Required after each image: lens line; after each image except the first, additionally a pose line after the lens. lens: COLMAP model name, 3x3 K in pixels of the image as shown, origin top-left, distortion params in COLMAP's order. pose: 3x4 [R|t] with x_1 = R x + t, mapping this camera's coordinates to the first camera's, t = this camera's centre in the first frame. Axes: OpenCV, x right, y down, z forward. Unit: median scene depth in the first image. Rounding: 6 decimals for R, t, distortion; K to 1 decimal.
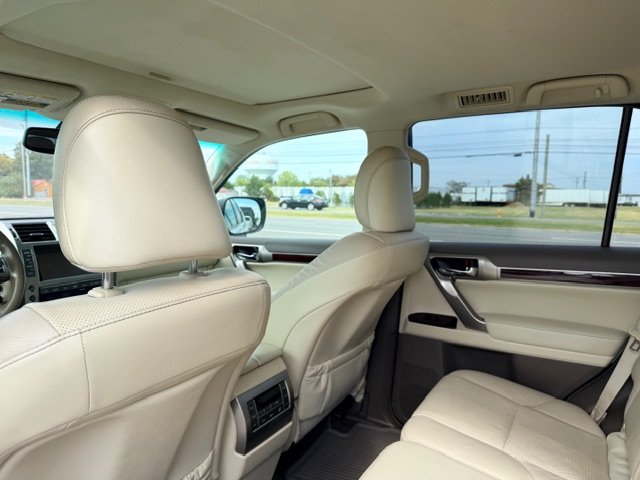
lens RADIAL K [[459.4, 0, 318.6], [0, 459.4, 239.2], [0, 0, 1]] dist [0.024683, -0.008295]
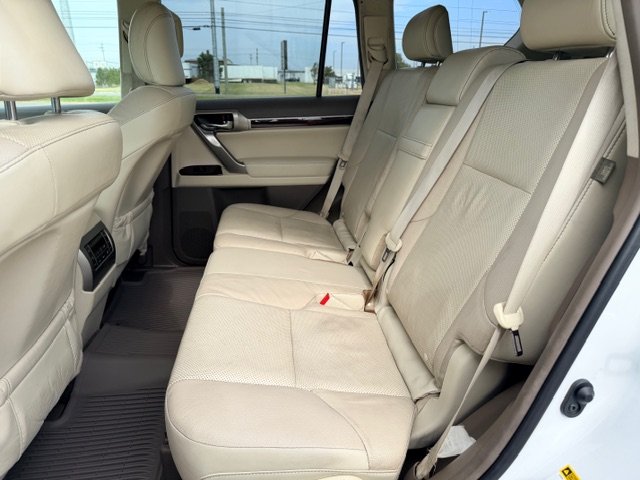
lens RADIAL K [[459.4, 0, 317.2], [0, 459.4, 233.9], [0, 0, 1]] dist [0.024683, -0.008295]
pose [[0.802312, -0.202963, 0.561339, -0.208486], [0.062406, 0.963784, 0.259279, 0.047171], [-0.593633, -0.172992, 0.785922, -0.121609]]
